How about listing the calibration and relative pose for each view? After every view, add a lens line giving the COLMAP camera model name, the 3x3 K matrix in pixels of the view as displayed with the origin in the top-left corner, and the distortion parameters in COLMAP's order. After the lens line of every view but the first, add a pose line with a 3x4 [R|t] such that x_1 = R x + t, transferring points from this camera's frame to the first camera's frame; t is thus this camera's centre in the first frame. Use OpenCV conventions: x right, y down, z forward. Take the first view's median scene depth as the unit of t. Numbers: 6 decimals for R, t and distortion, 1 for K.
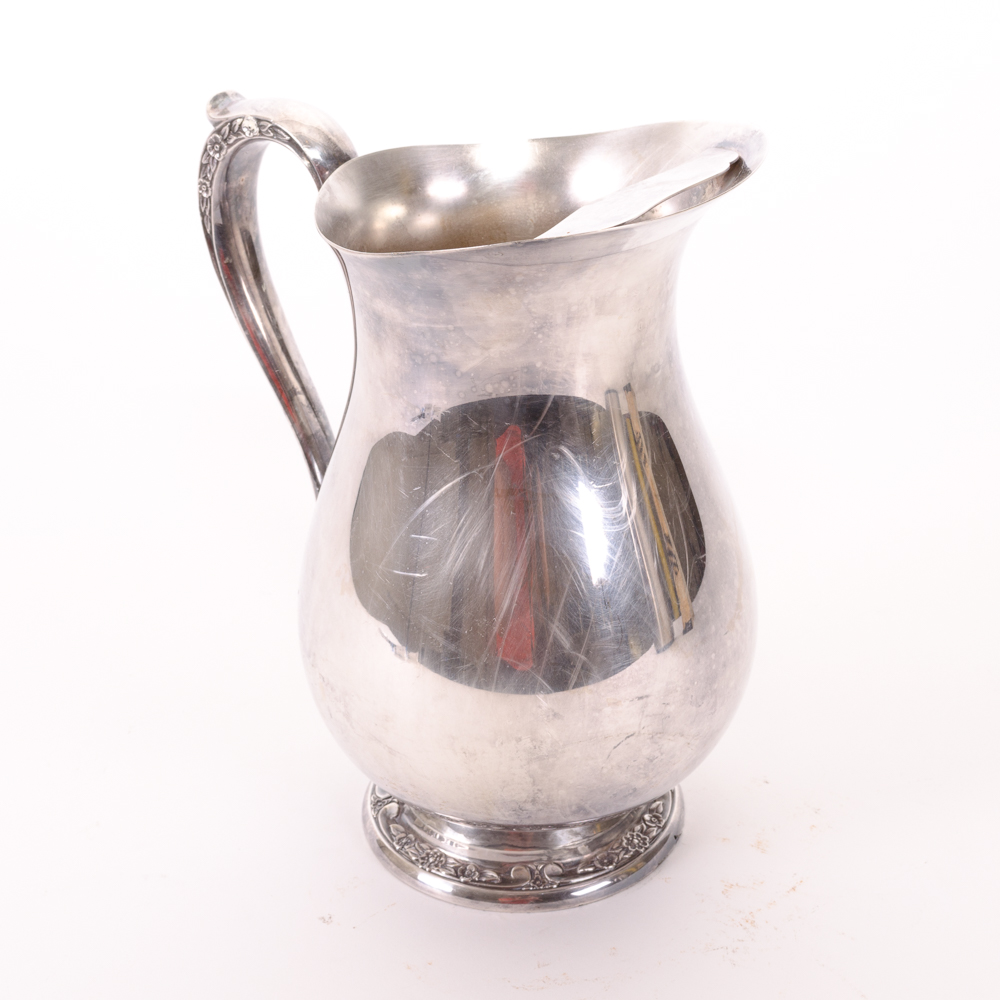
lens RADIAL K [[2220.1, 0, 500.0], [0, 2220.1, 500.0], [0, 0, 1]] dist [0.027814, 0.327431]
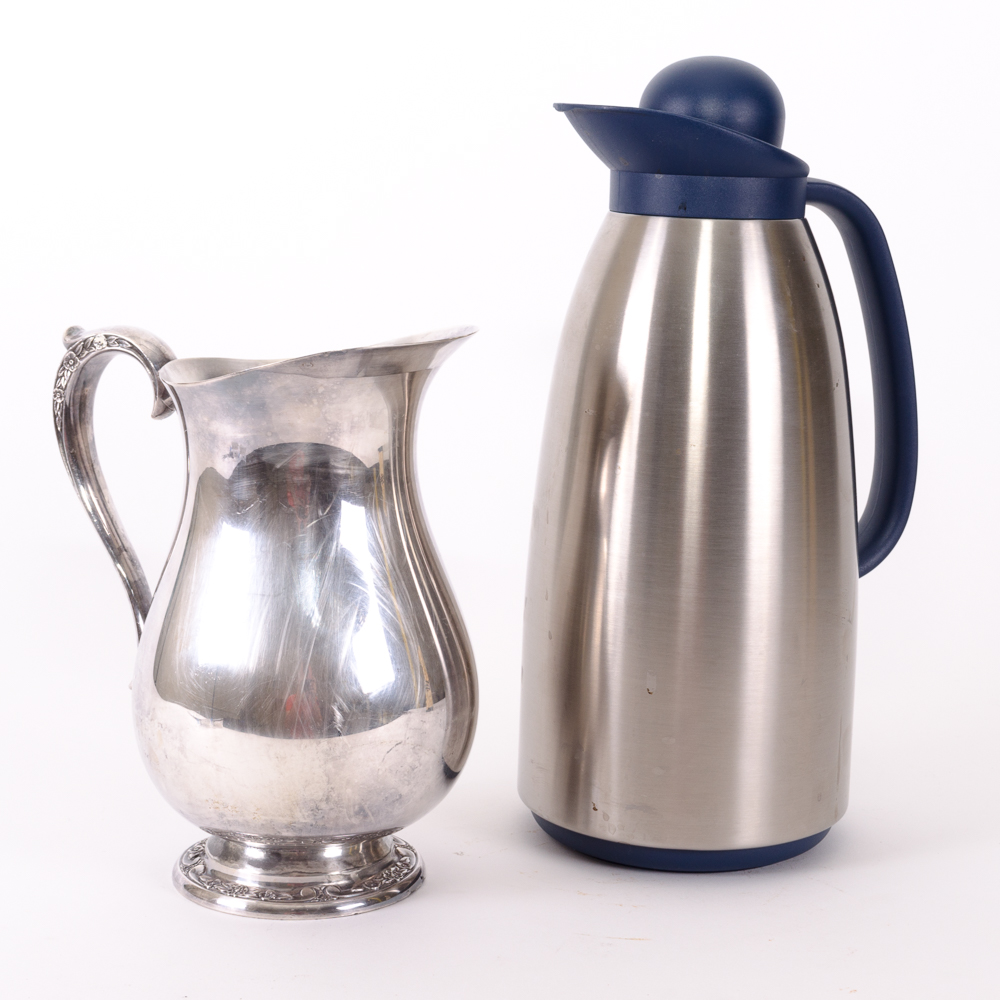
lens RADIAL K [[2220.1, 0, 500.0], [0, 2220.1, 500.0], [0, 0, 1]] dist [0.027814, 0.327431]
pose [[0.980902, 0.001797, 0.194493, -0.137578], [0.057902, 0.951923, -0.300817, 0.357359], [-0.185683, 0.306333, 0.933639, -0.308122]]
